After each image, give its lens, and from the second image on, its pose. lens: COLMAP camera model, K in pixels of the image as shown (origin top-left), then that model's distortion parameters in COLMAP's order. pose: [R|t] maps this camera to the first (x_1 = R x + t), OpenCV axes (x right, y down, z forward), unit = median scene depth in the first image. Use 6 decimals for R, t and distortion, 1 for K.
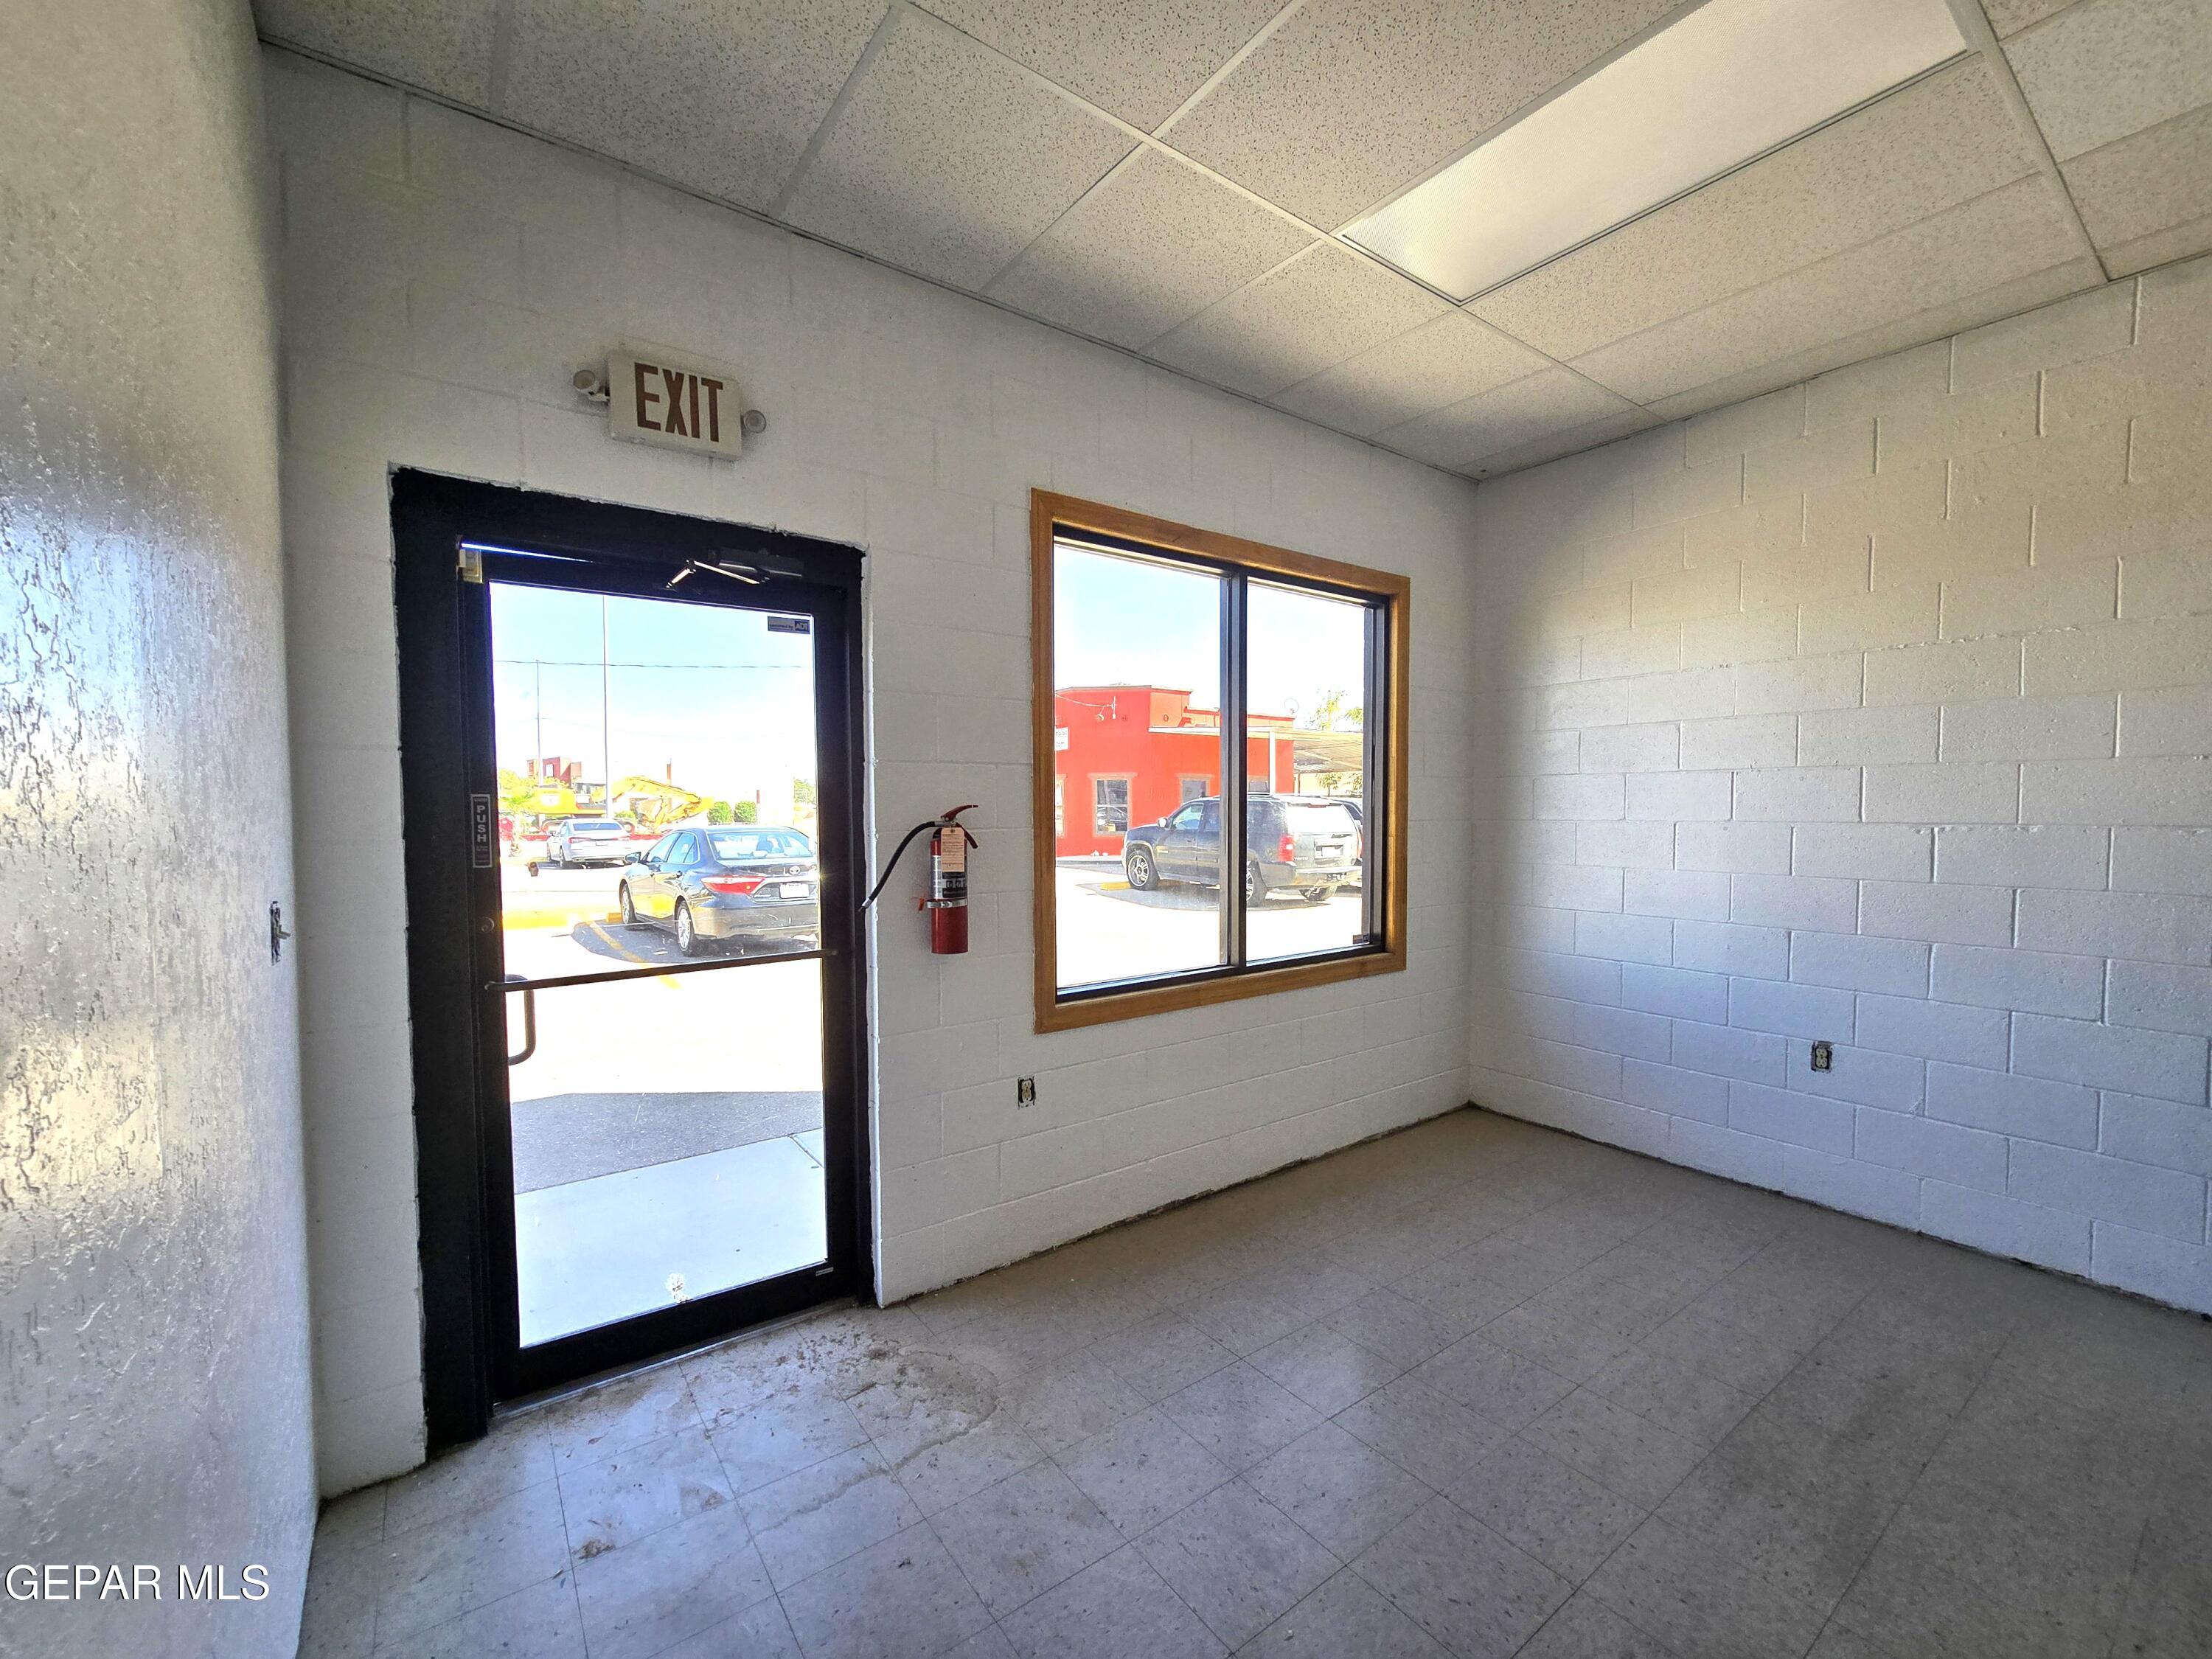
lens RADIAL K [[908.8, 0, 1106.2], [0, 908.8, 841.6], [0, 0, 1]] dist [0.000760, -0.001757]
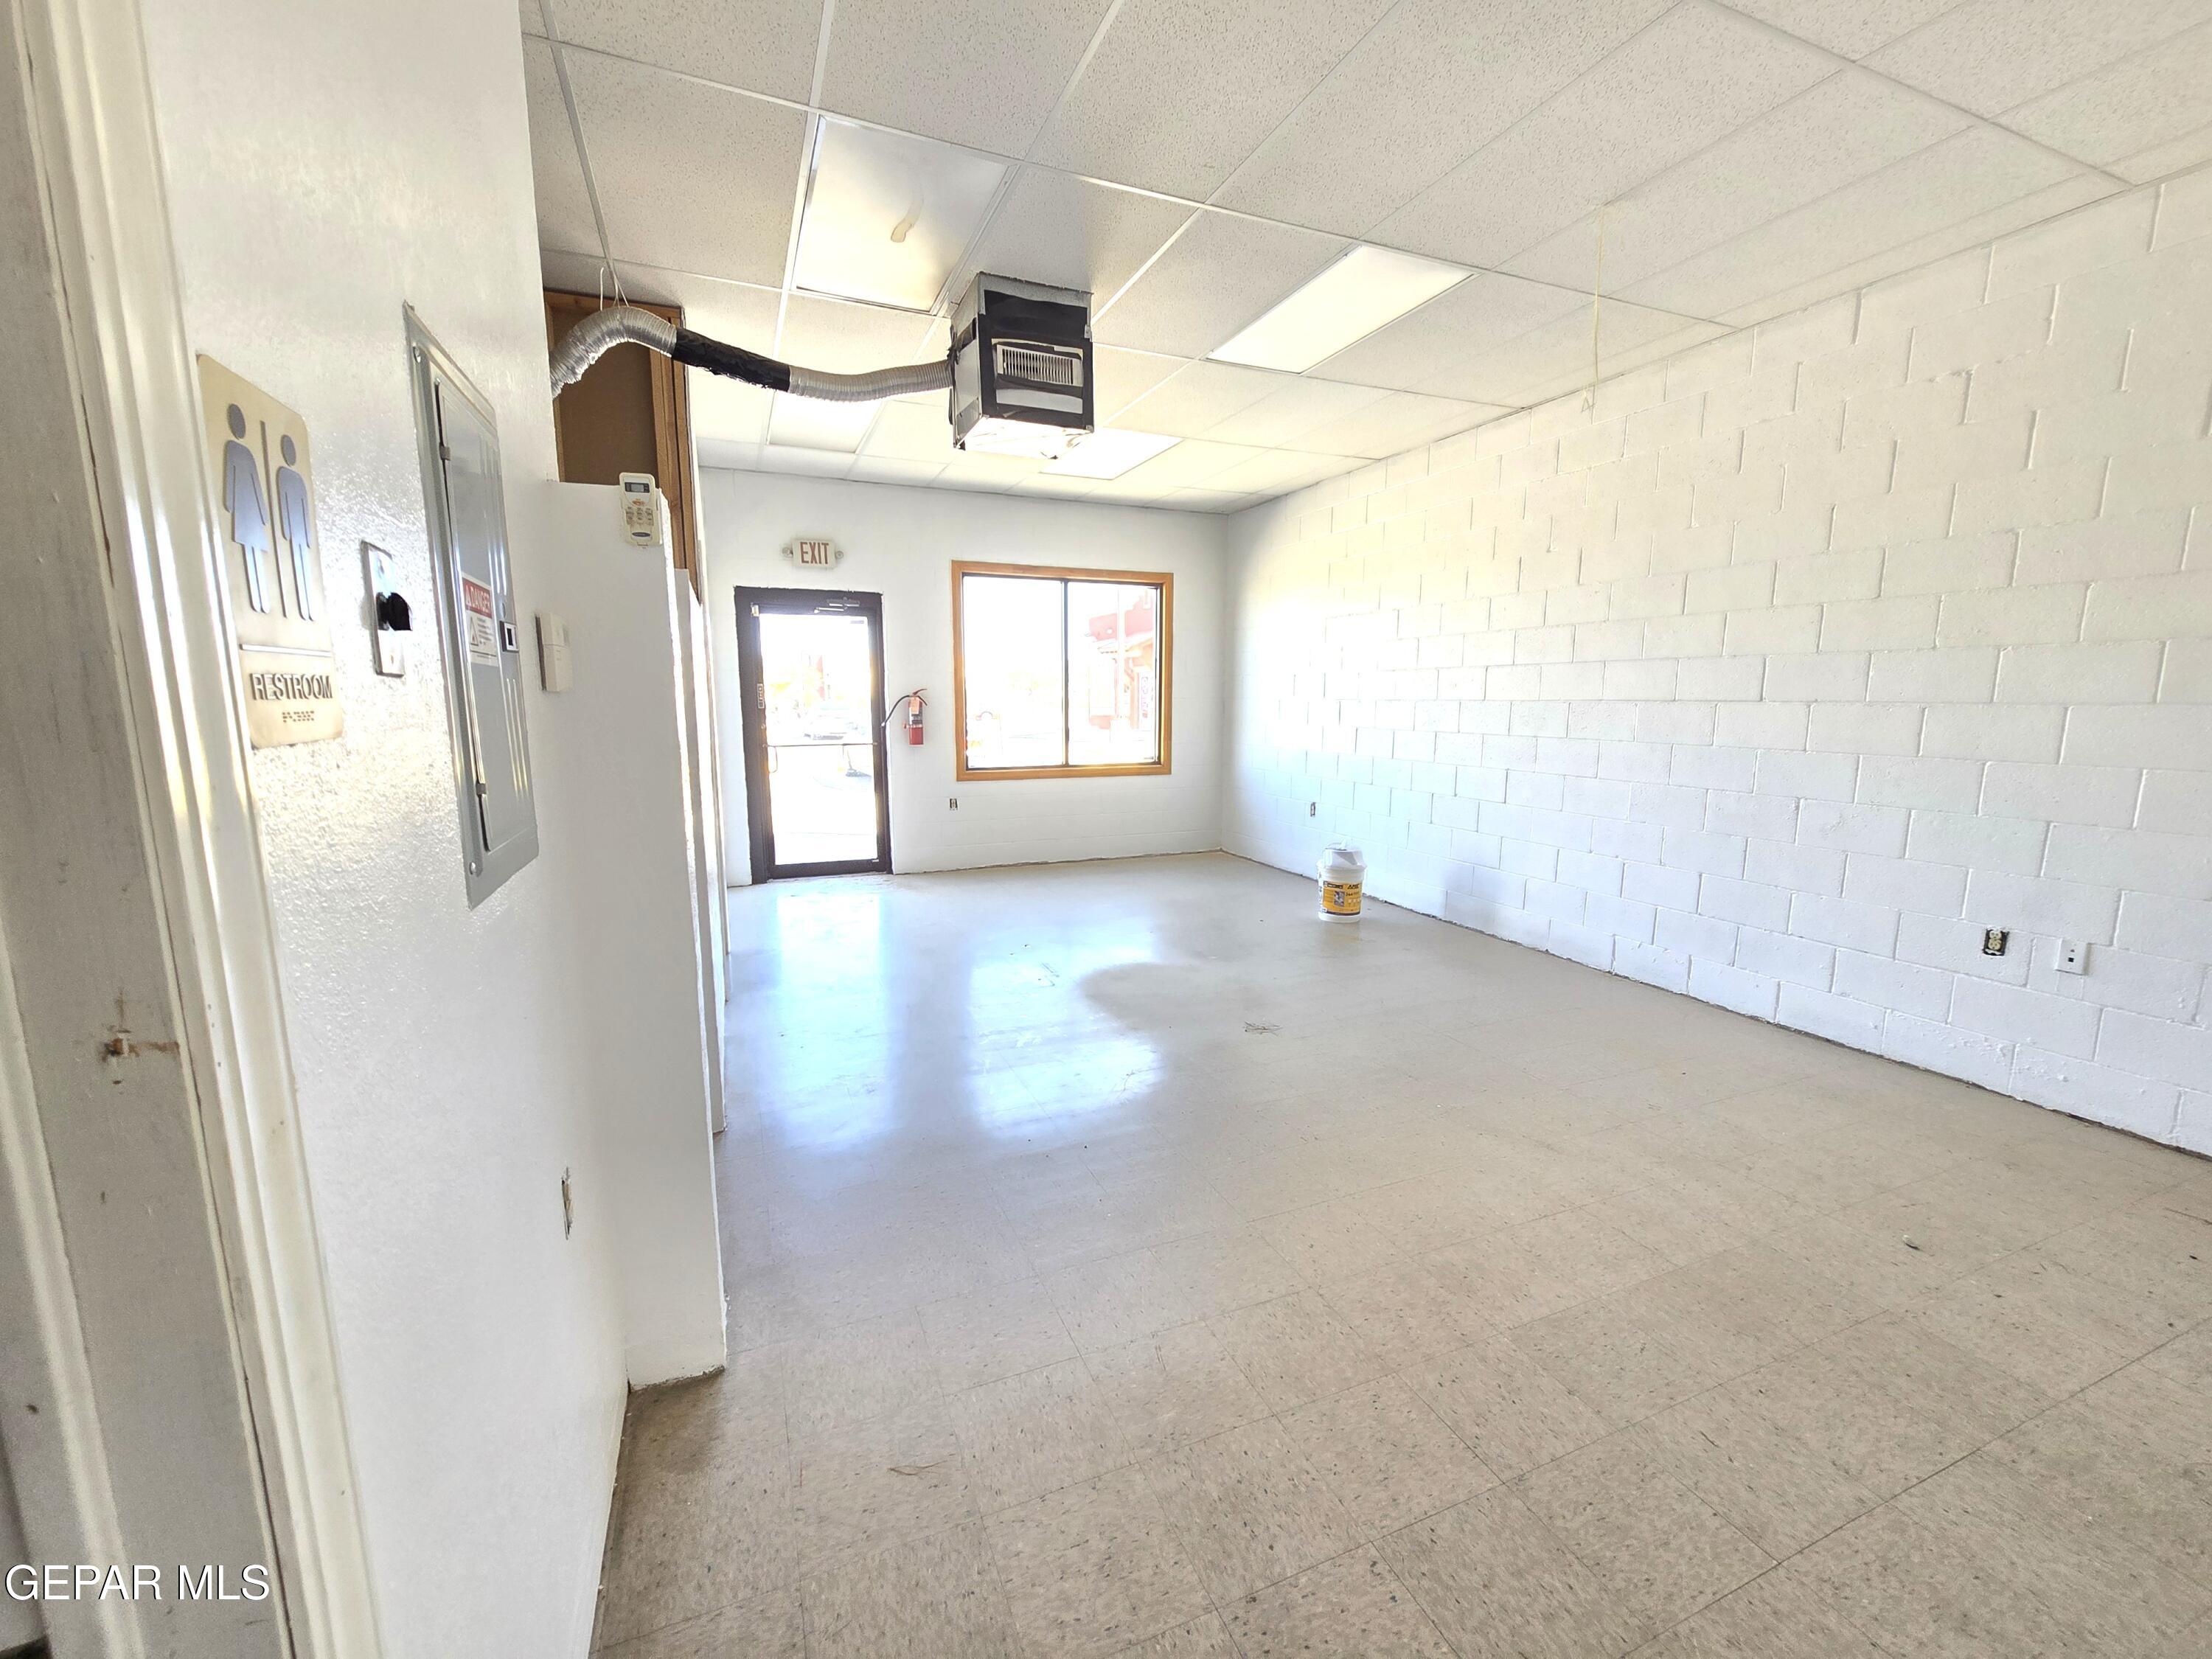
lens RADIAL K [[908.8, 0, 1106.6], [0, 908.8, 834.5], [0, 0, 1]] dist [0.000760, -0.001757]
pose [[0.972370, 0.042606, -0.229522, 0.988143], [-0.016683, 0.993372, 0.113724, 0.071941], [0.232846, -0.106753, 0.966637, -1.467633]]
